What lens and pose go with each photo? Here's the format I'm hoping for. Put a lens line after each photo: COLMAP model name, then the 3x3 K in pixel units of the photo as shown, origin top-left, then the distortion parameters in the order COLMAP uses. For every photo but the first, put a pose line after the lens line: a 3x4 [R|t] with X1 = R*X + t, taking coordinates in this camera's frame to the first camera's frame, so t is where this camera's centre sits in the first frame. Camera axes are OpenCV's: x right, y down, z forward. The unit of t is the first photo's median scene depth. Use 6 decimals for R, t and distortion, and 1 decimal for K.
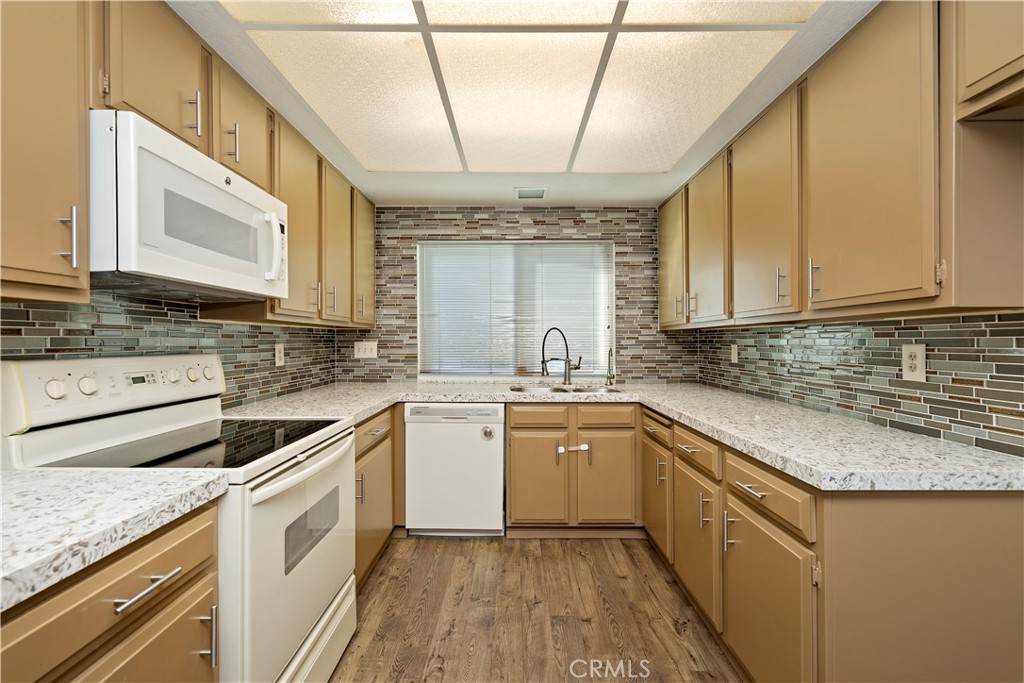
lens RADIAL K [[435.8, 0, 506.8], [0, 435.8, 342.5], [0, 0, 1]] dist [0.002296, 0.000798]
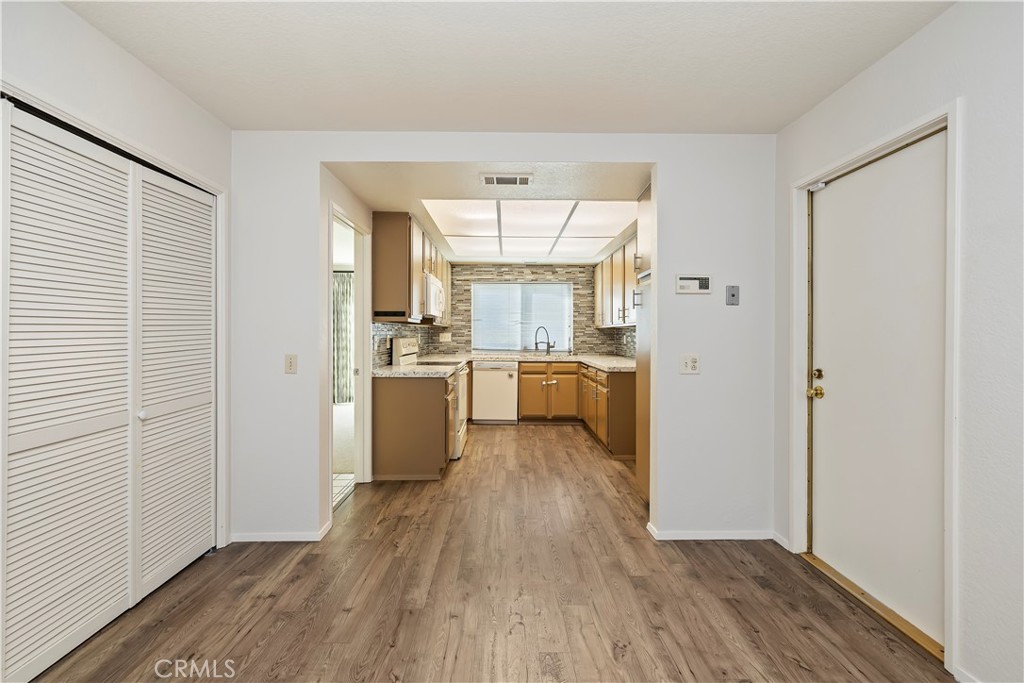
lens RADIAL K [[435.8, 0, 513.9], [0, 435.8, 337.6], [0, 0, 1]] dist [0.002296, 0.000798]
pose [[0.999409, 0.004491, 0.034091, -0.083151], [-0.004687, 0.999973, 0.005677, 0.004977], [-0.034064, -0.005834, 0.999403, -0.960085]]
